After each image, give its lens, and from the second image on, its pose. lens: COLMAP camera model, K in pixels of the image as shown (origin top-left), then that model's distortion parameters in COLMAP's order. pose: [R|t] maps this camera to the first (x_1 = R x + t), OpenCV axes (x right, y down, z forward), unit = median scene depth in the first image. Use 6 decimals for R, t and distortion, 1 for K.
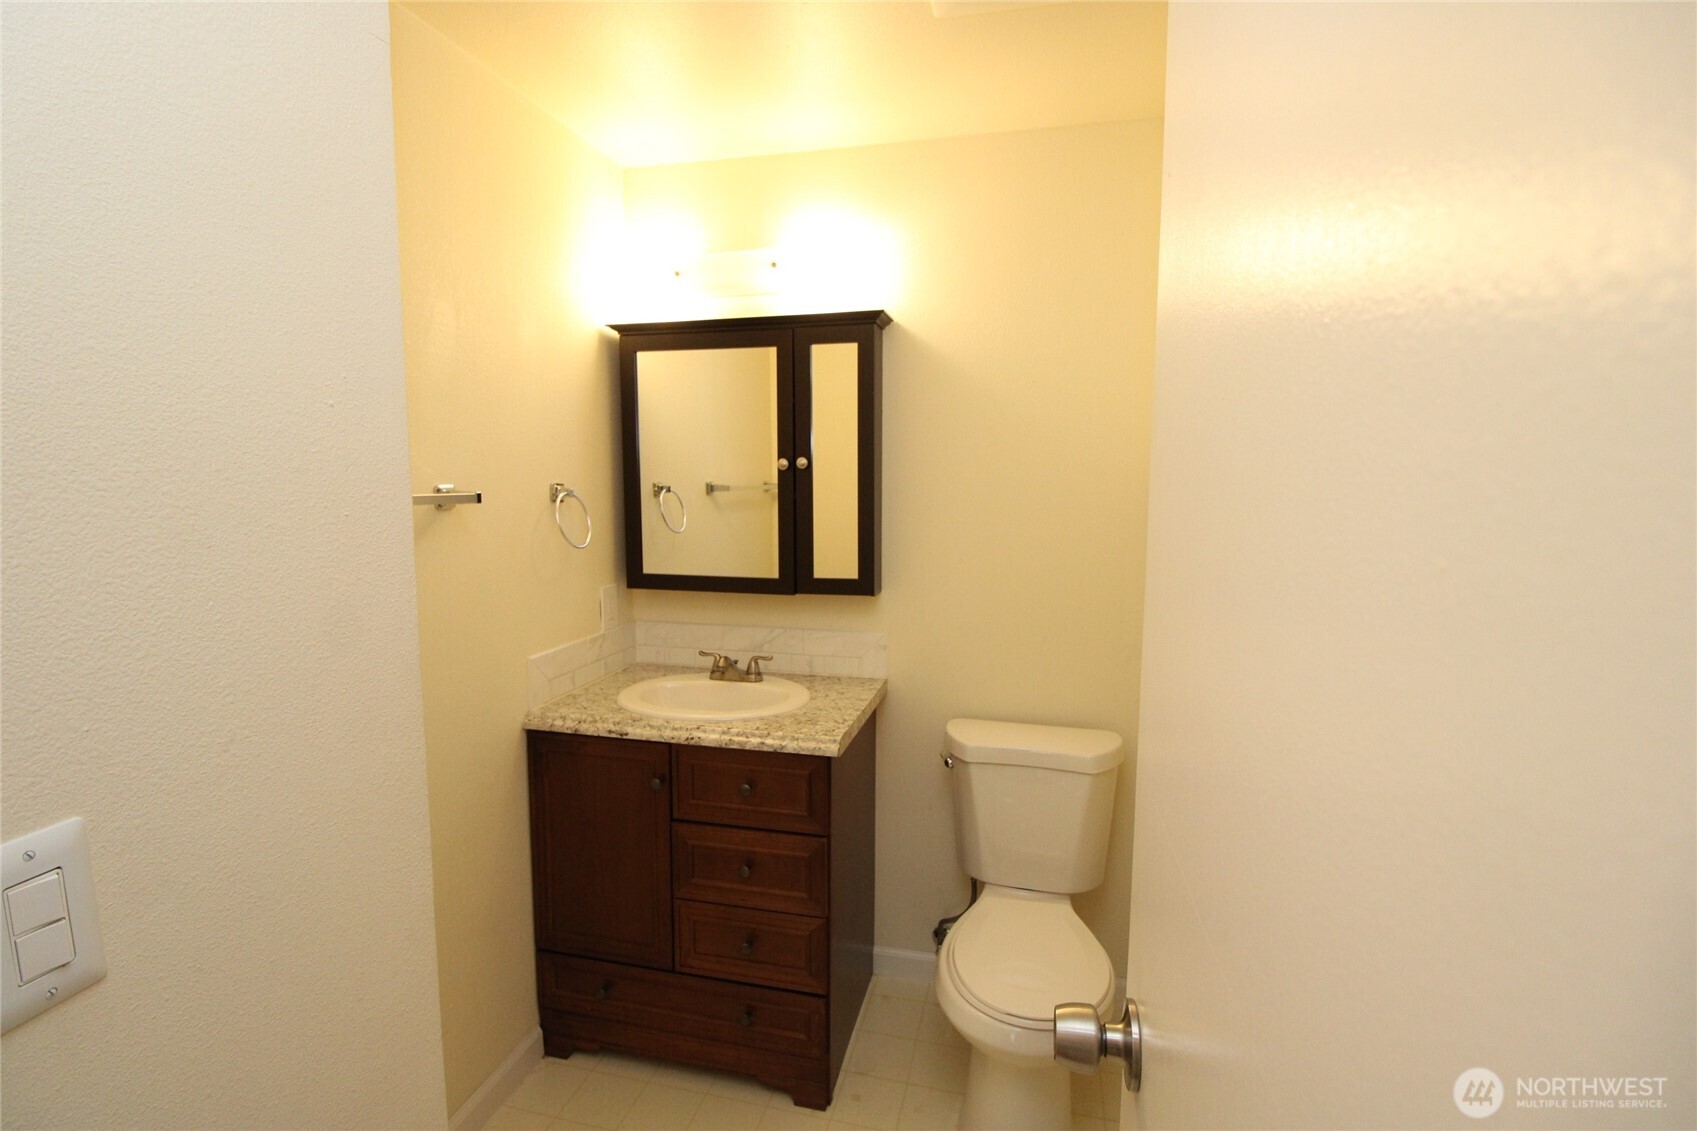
lens RADIAL K [[795.1, 0, 844.2], [0, 795.1, 560.3], [0, 0, 1]] dist [-0.006028, -0.006379]
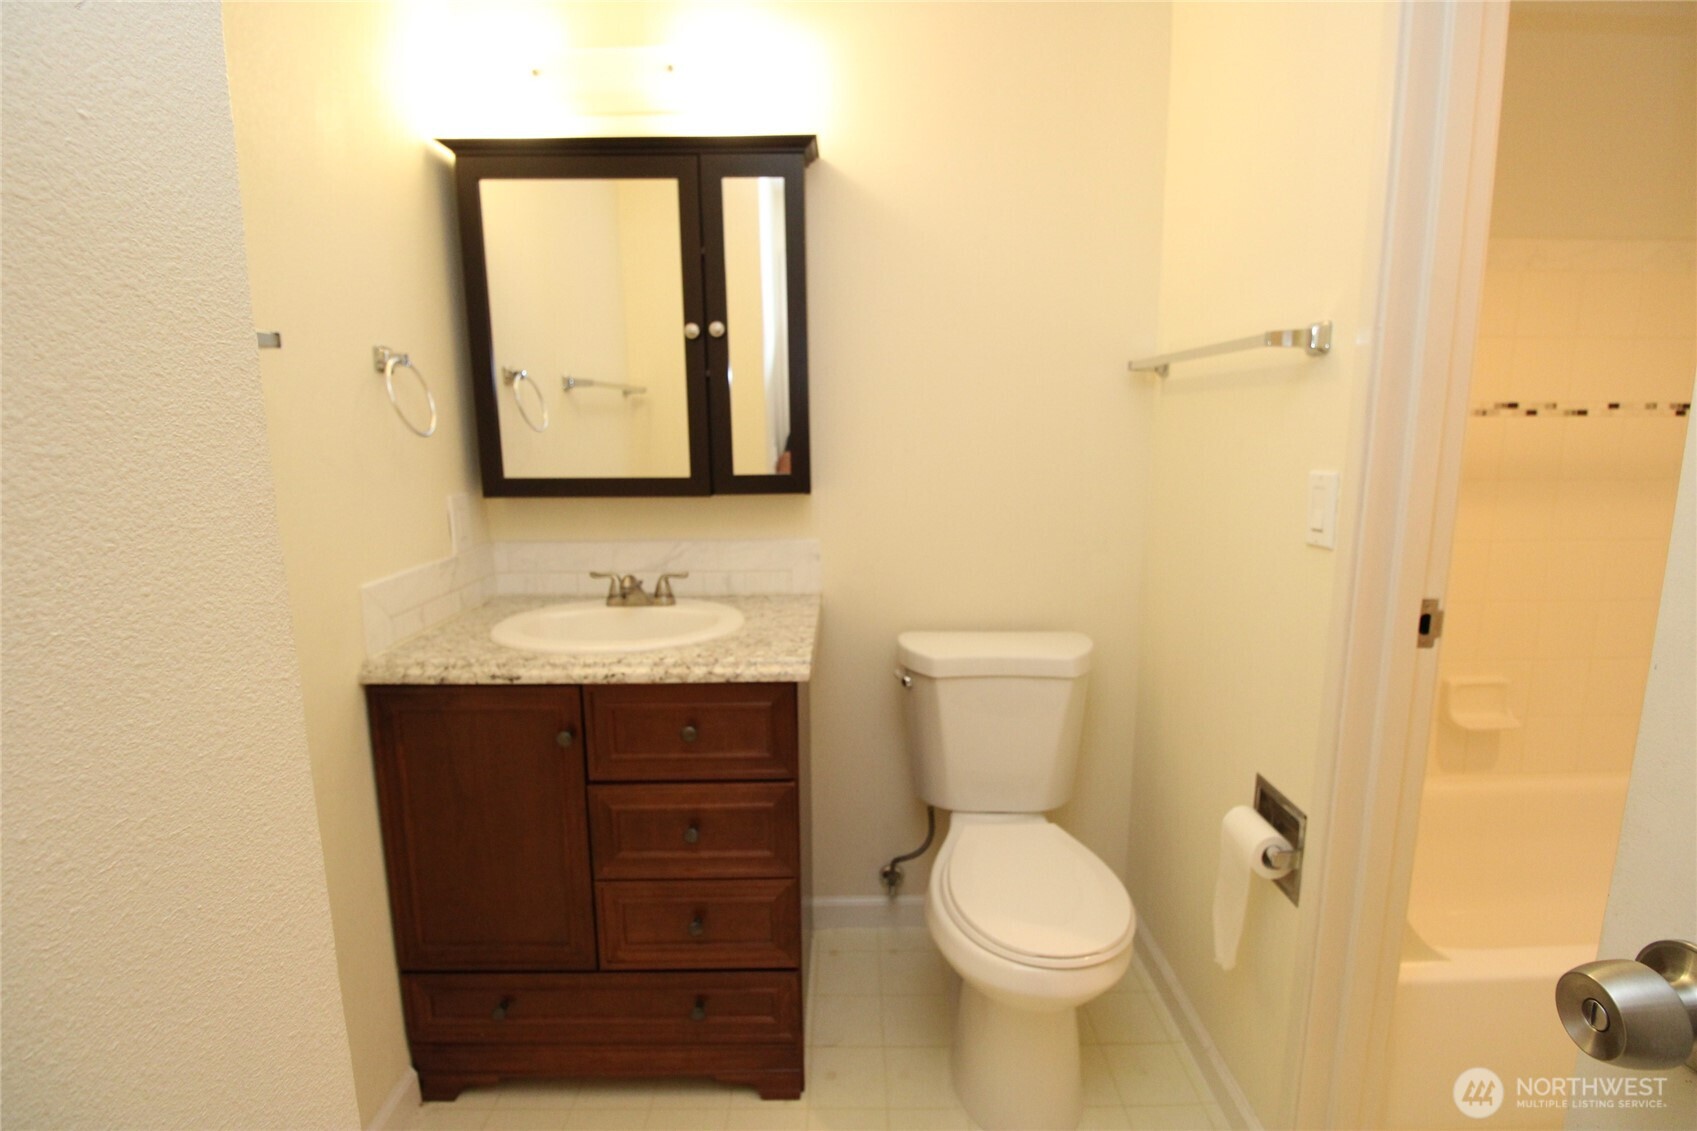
lens RADIAL K [[795.1, 0, 855.2], [0, 795.1, 558.5], [0, 0, 1]] dist [-0.006028, -0.006379]
pose [[0.968652, -0.049333, 0.243475, -0.132478], [0.032883, 0.996922, 0.071176, 0.059038], [-0.246237, -0.060939, 0.967292, 0.189166]]
